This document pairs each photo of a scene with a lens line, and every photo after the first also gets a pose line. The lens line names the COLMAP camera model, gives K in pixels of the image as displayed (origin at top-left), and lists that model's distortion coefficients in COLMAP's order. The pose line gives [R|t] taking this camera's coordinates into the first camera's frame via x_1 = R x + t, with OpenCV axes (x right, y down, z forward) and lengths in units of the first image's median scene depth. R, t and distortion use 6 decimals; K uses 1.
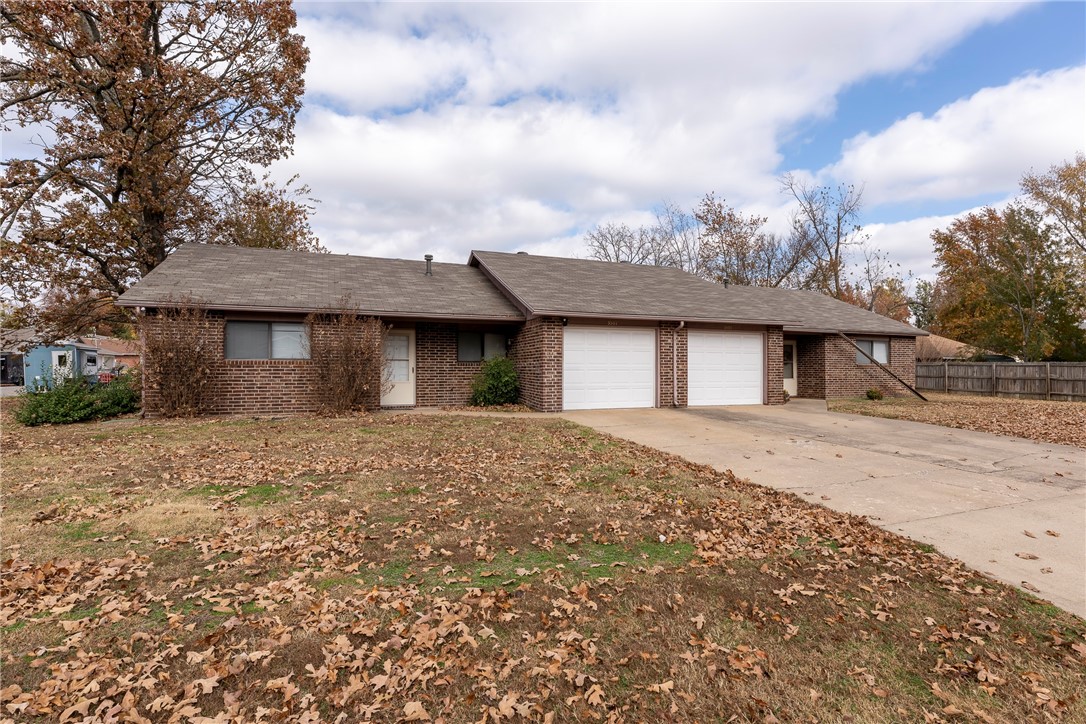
lens RADIAL K [[500.0, 0, 551.7], [0, 500.0, 343.8], [0, 0, 1]] dist [0.012092, 0.000726]
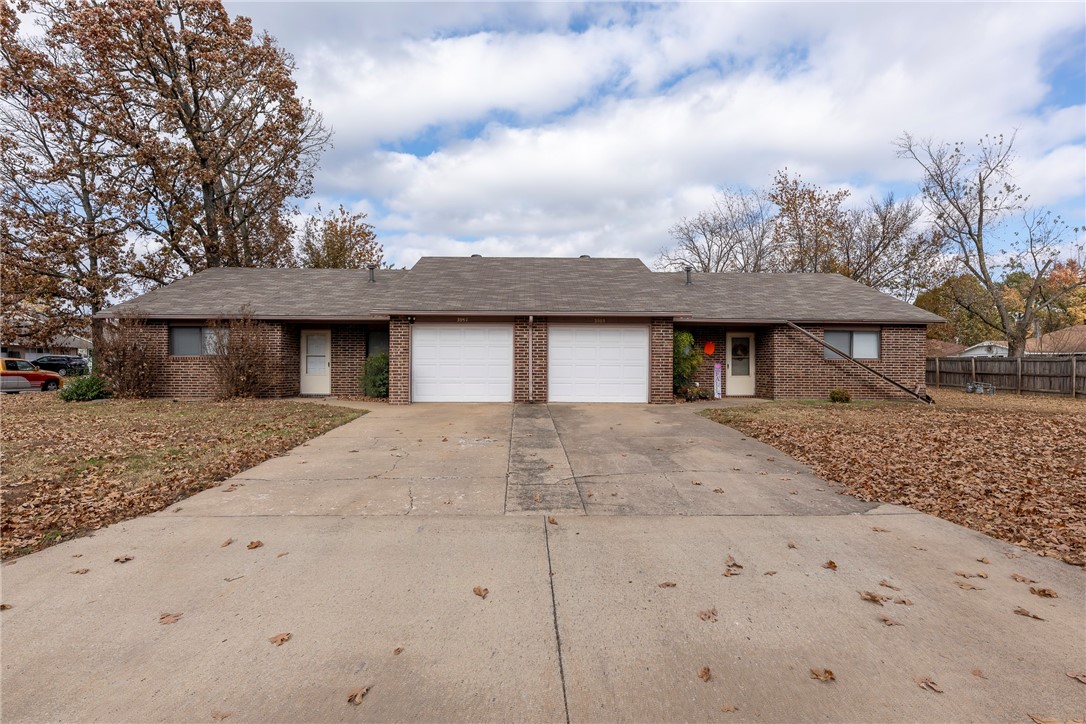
lens RADIAL K [[500.0, 0, 539.3], [0, 500.0, 367.5], [0, 0, 1]] dist [0.012092, 0.000726]
pose [[0.936916, 0.003732, -0.349535, 0.578099], [0.014343, 0.998690, 0.049109, 0.007886], [0.349260, -0.051024, 0.935635, 0.063422]]
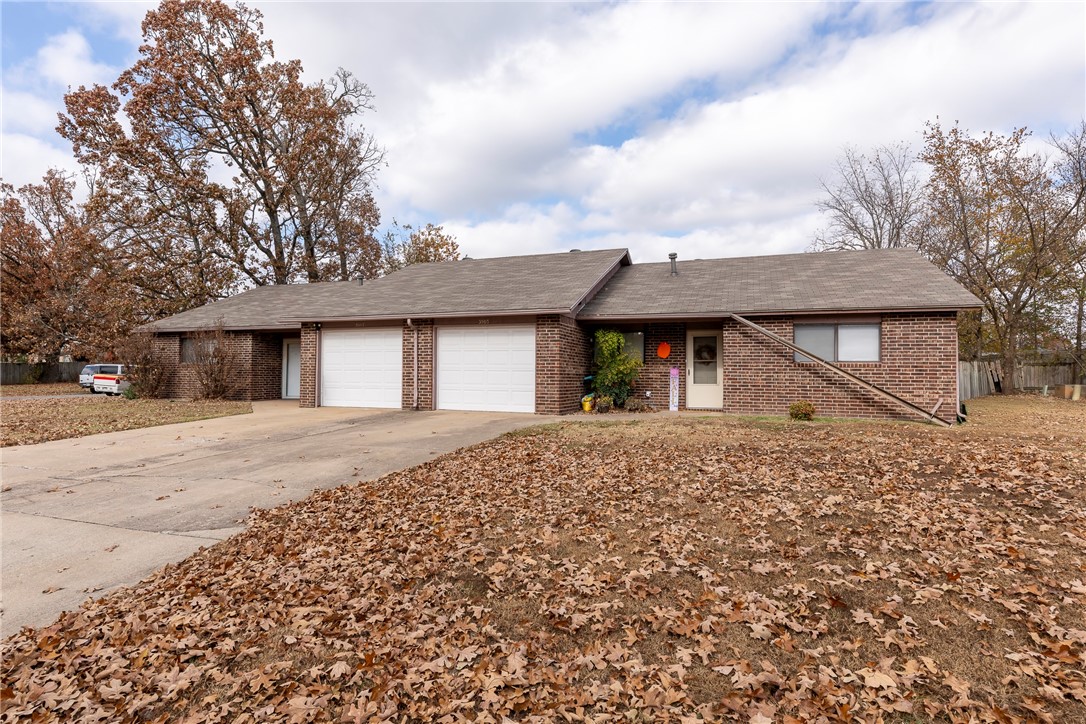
lens RADIAL K [[580.4, 0, 536.3], [0, 580.4, 358.7], [0, 0, 1]] dist [-0.003406, -0.001302]
pose [[0.749940, -0.019705, -0.661213, 1.078744], [0.025560, 0.999673, -0.000802, 0.035605], [0.661012, -0.016299, 0.750198, 0.299180]]
